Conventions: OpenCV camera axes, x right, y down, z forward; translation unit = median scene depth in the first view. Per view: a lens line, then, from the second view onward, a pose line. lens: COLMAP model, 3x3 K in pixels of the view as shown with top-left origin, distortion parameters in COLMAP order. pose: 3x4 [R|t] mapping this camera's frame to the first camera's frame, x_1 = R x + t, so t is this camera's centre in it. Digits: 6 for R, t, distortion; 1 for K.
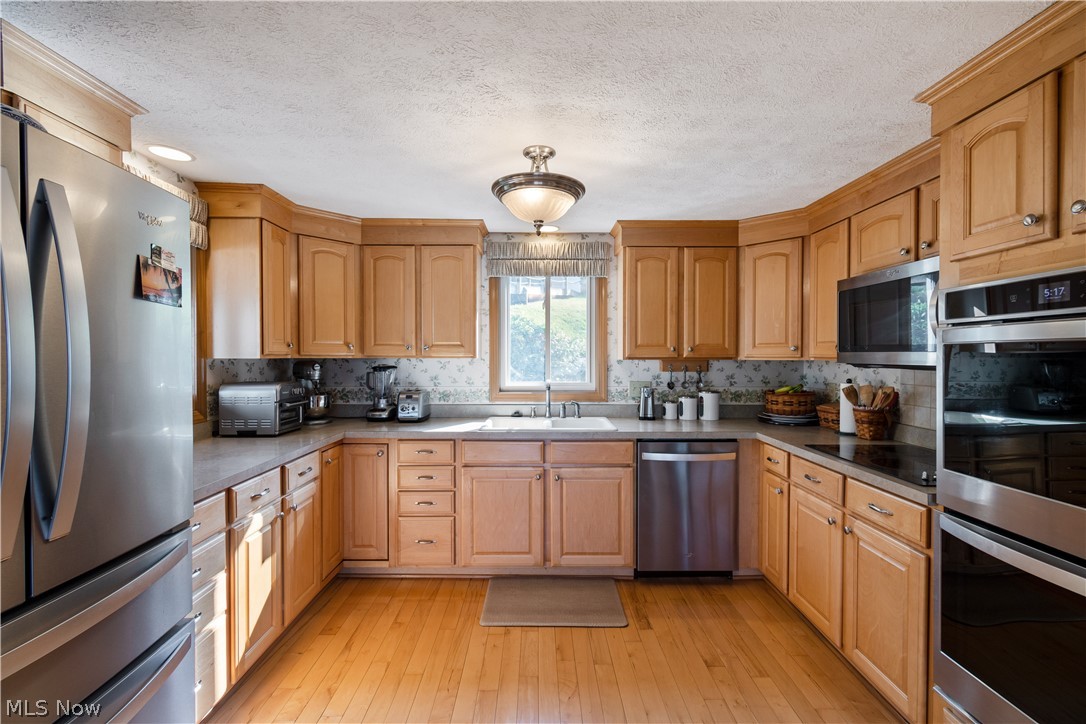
lens RADIAL K [[475.6, 0, 541.5], [0, 475.6, 363.6], [0, 0, 1]] dist [0.001110, -0.000277]
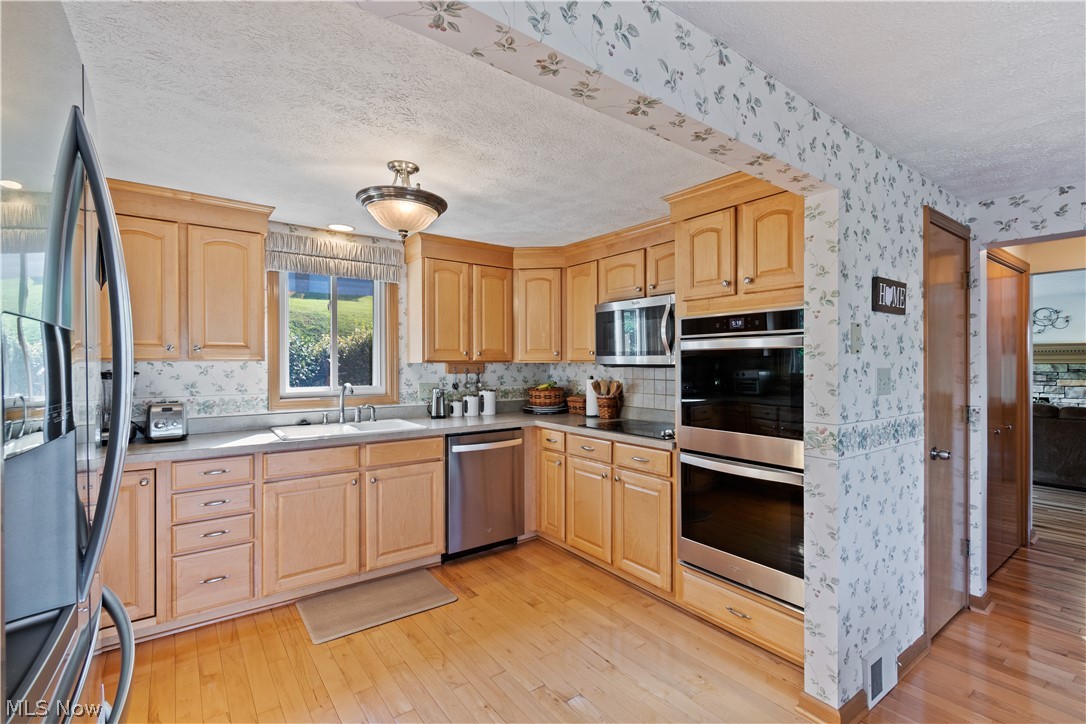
lens RADIAL K [[487.7, 0, 541.2], [0, 487.7, 363.8], [0, 0, 1]] dist [0.001074, -0.000530]
pose [[0.804784, -0.002864, 0.593561, -0.290120], [0.011400, 0.999878, -0.010632, 0.009750], [-0.593459, 0.015324, 0.804719, -0.041284]]
